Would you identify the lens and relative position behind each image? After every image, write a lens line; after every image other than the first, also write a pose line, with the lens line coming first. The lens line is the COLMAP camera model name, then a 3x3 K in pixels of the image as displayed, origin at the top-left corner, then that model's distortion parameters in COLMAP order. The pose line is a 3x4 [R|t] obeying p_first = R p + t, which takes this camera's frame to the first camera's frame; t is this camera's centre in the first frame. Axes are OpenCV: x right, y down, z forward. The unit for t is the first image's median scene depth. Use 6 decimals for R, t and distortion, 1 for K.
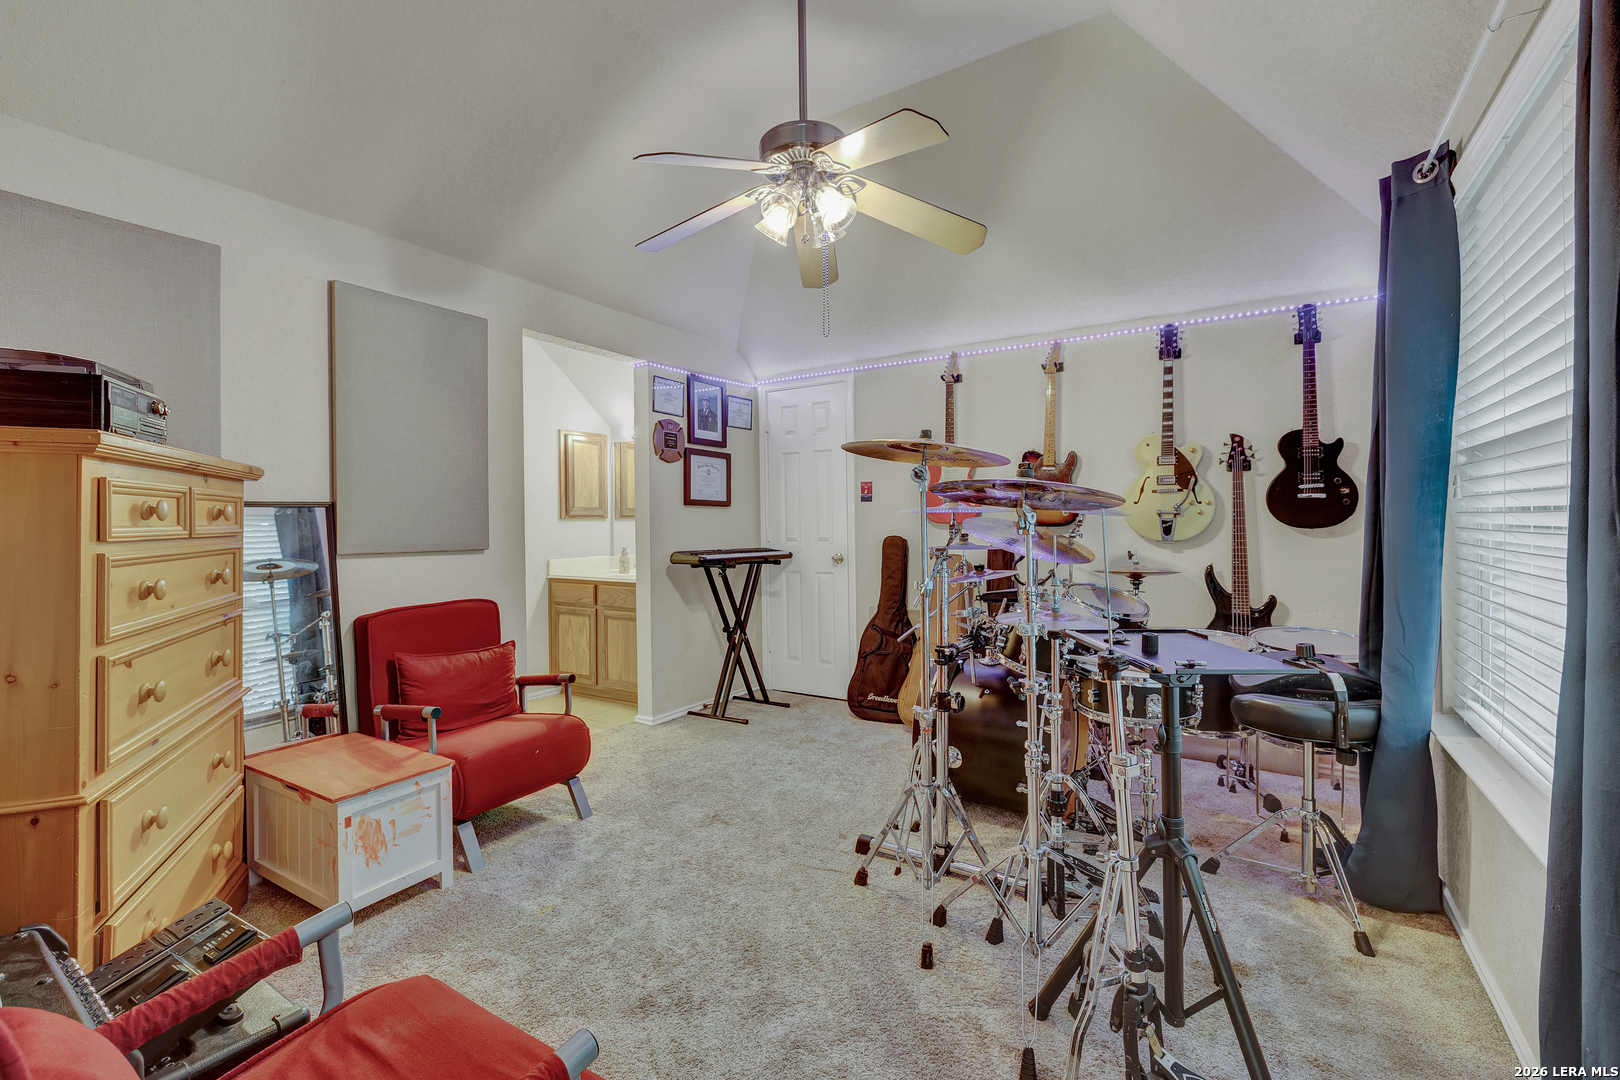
lens RADIAL K [[700.0, 0, 814.8], [0, 700.0, 529.9], [0, 0, 1]] dist [0.000993, -0.000003]
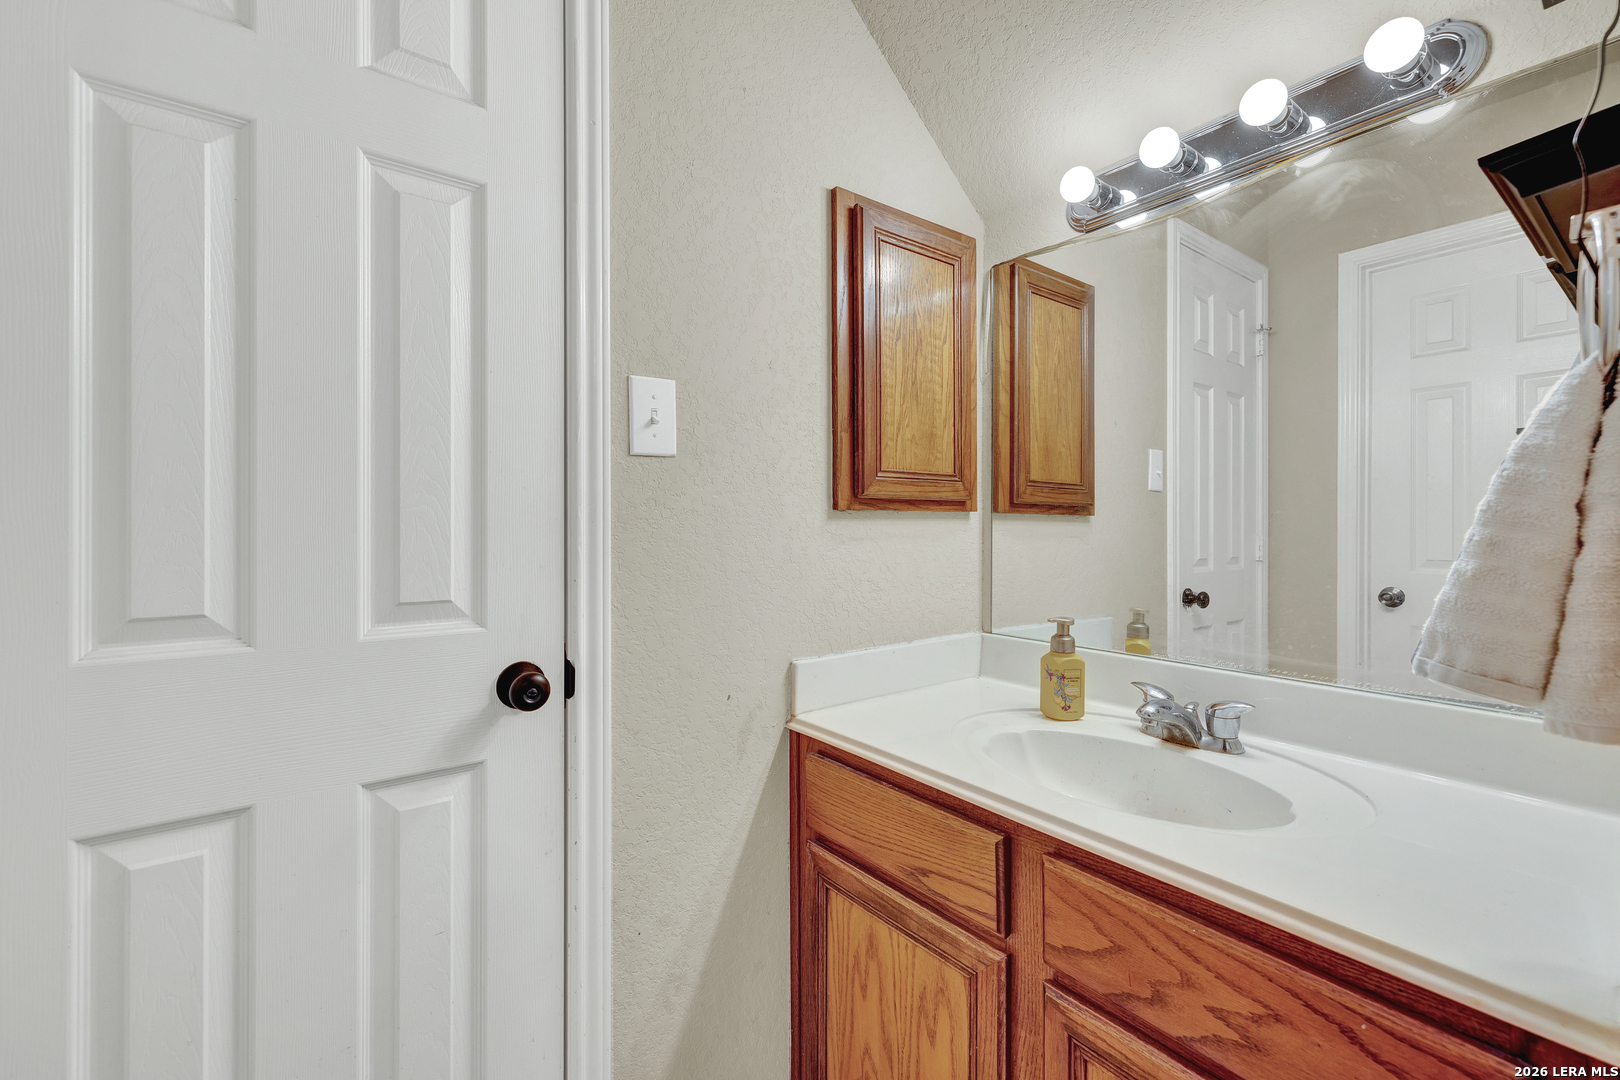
lens RADIAL K [[700.0, 0, 811.0], [0, 700.0, 535.4], [0, 0, 1]] dist [0.000993, -0.000003]
pose [[0.933662, 0.005594, -0.358112, -0.263811], [-0.007583, 0.999963, -0.004149, -0.003494], [0.358076, 0.006590, 0.933669, 0.712324]]
